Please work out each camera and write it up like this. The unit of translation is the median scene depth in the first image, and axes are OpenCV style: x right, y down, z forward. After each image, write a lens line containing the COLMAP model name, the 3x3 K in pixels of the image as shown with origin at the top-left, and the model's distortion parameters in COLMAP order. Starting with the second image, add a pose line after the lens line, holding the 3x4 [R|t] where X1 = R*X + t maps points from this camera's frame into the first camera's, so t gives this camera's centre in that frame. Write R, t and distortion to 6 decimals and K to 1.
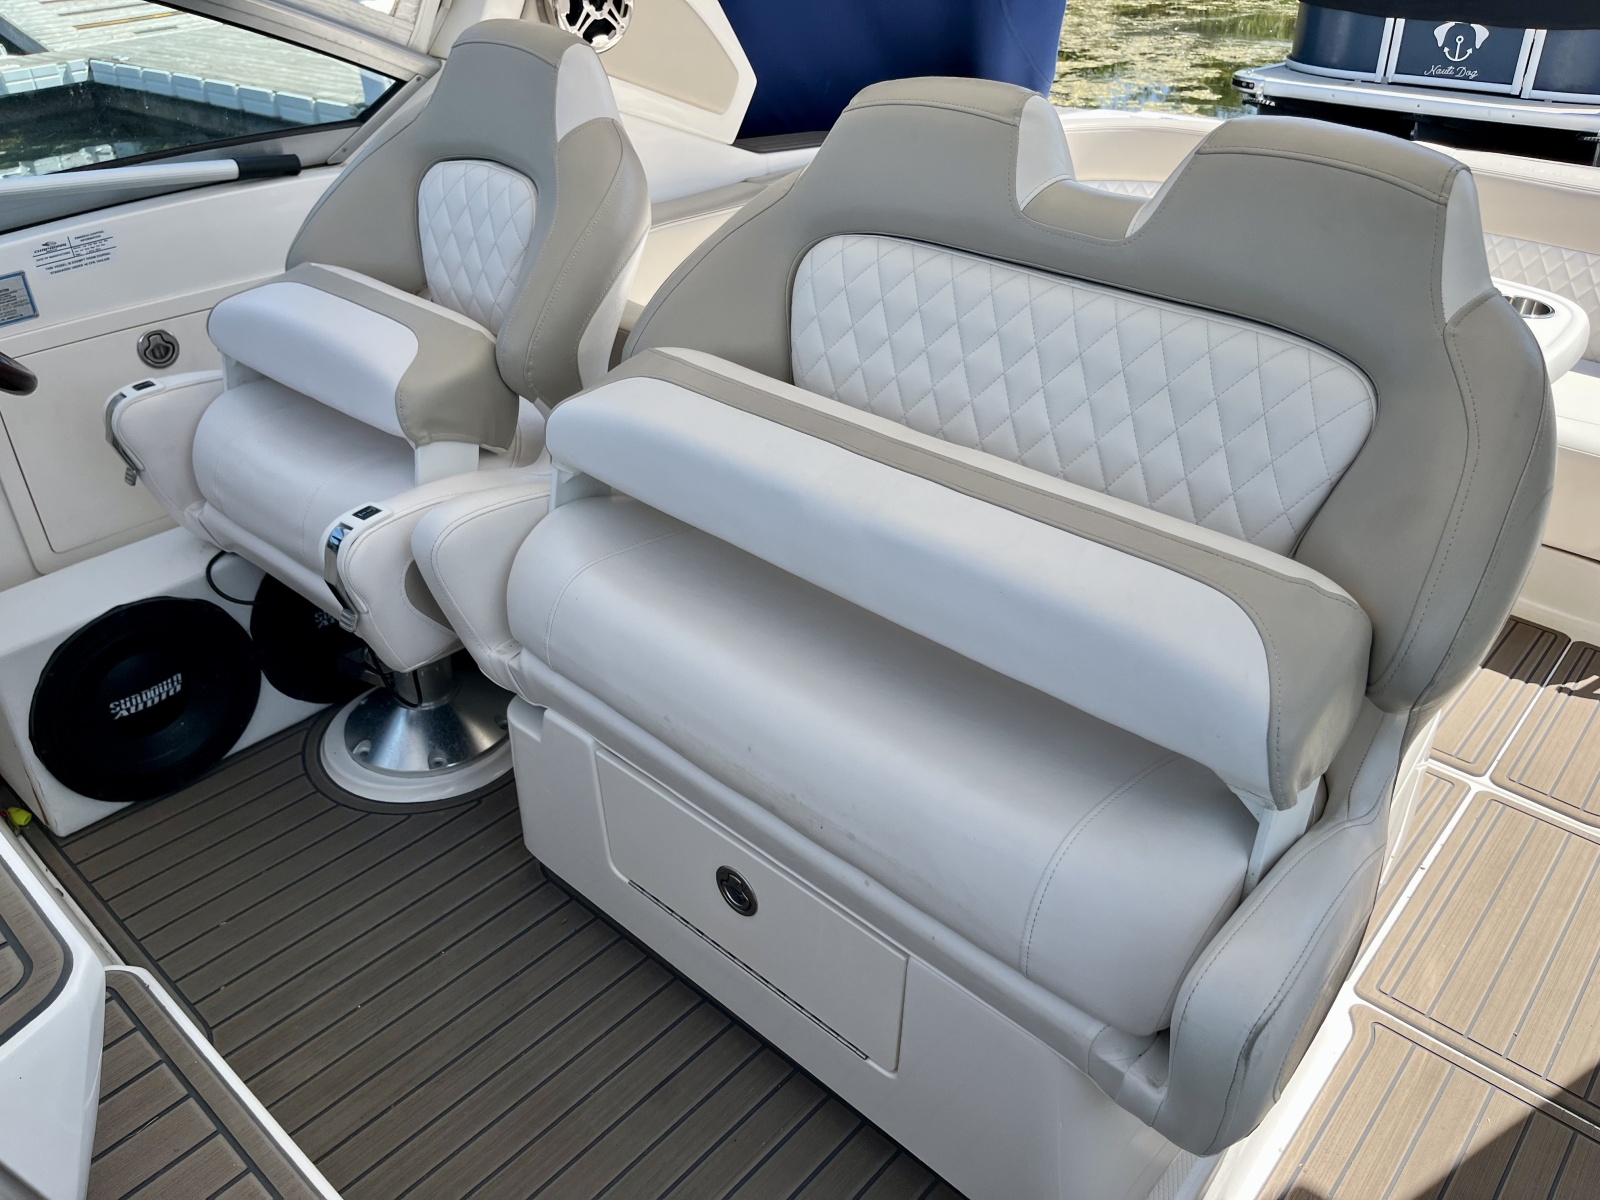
lens RADIAL K [[1214.3, 0, 828.8], [0, 1214.3, 606.2], [0, 0, 1]] dist [0.074071, -0.118289]
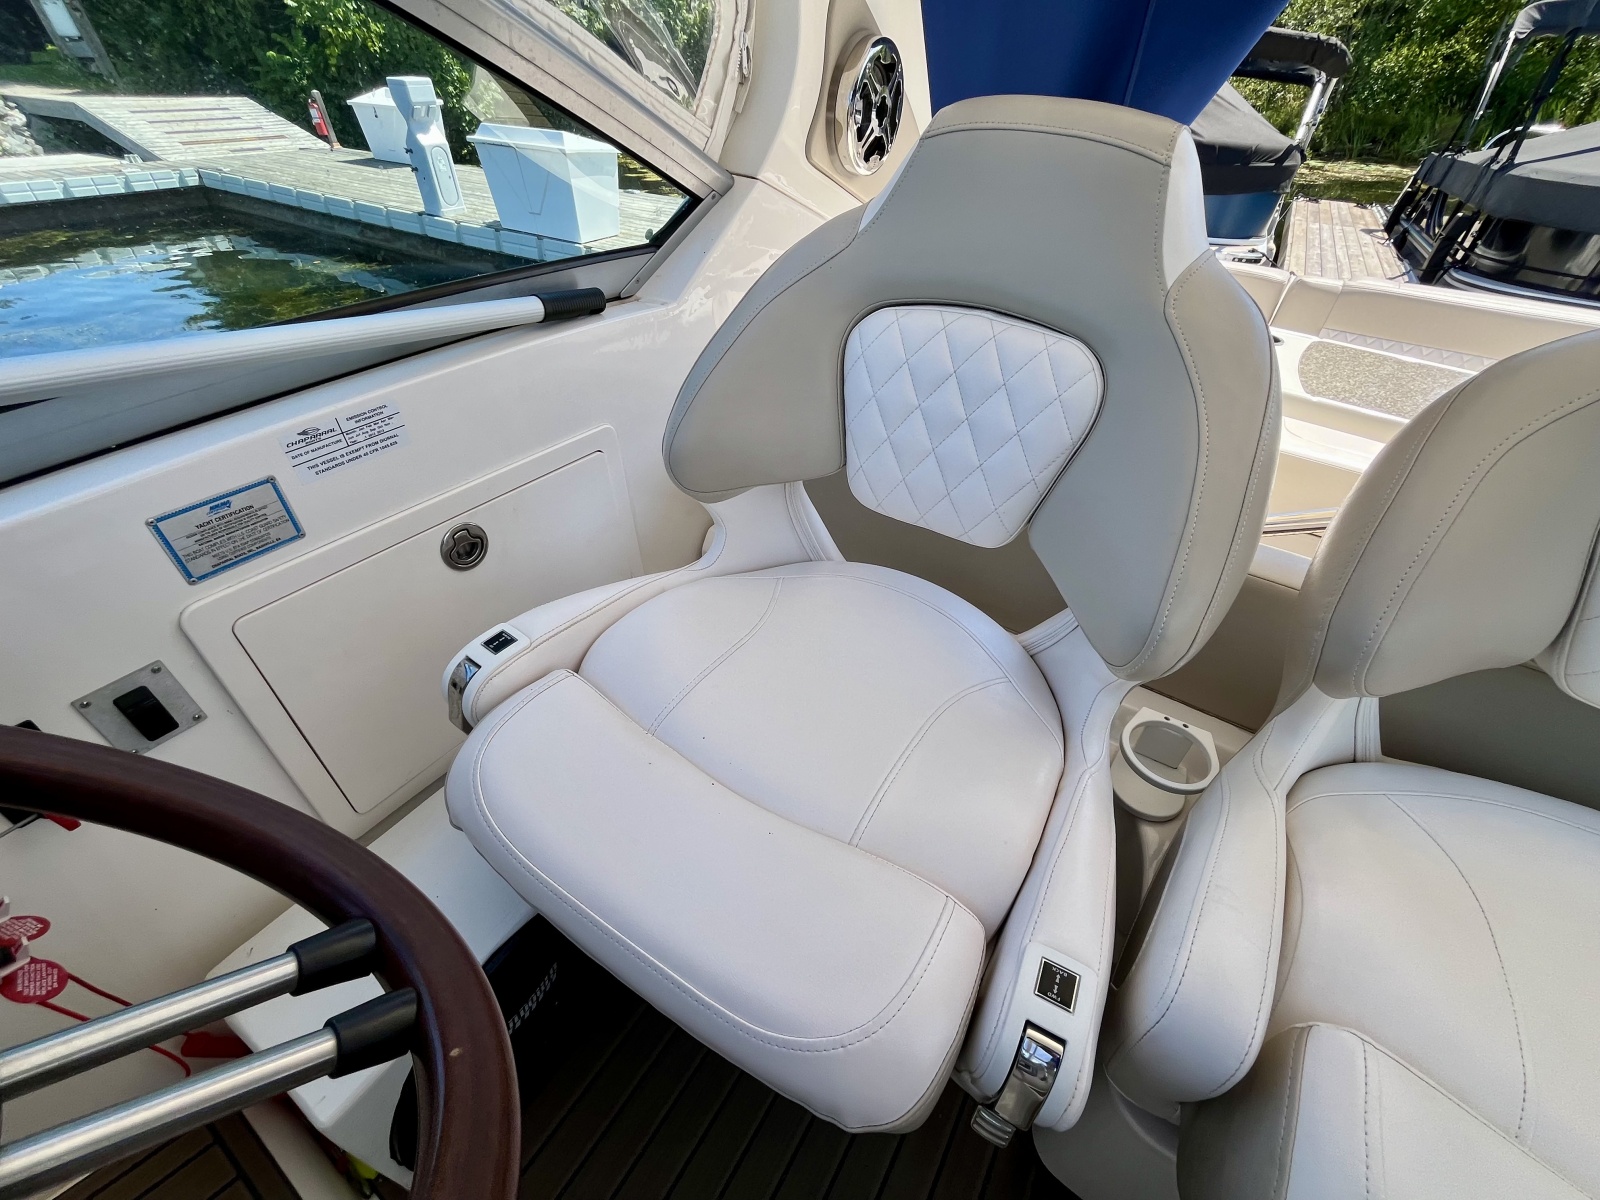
lens RADIAL K [[653.0, 0, 807.2], [0, 653.0, 605.5], [0, 0, 1]] dist [0.005816, -0.003500]
pose [[0.986496, -0.052328, 0.155204, -0.418212], [0.030407, 0.989630, 0.140387, -0.238385], [-0.160941, -0.133771, 0.977856, 0.577791]]
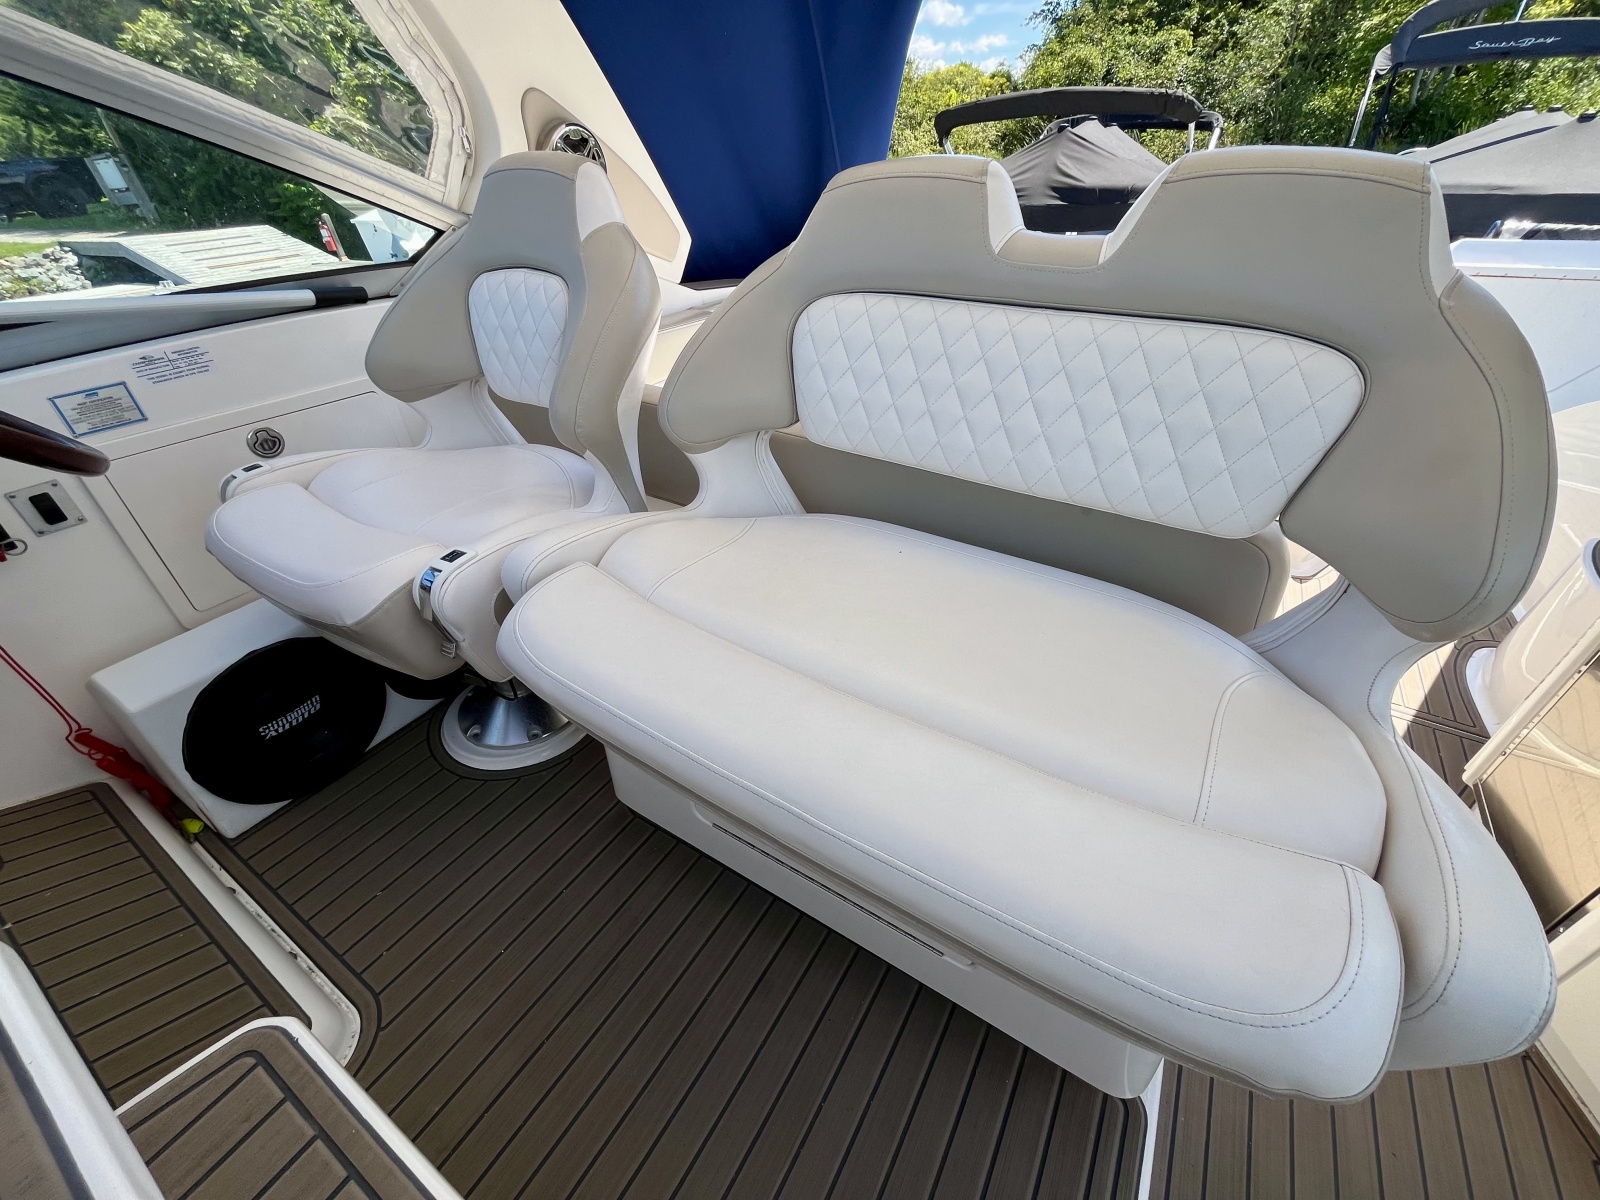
lens RADIAL K [[653.0, 0, 807.2], [0, 653.0, 605.5], [0, 0, 1]] dist [0.005816, -0.003500]
pose [[0.985557, -0.107994, 0.130442, -0.106556], [0.102081, 0.993457, 0.051216, -0.020949], [-0.135119, -0.037161, 0.990132, 0.262773]]
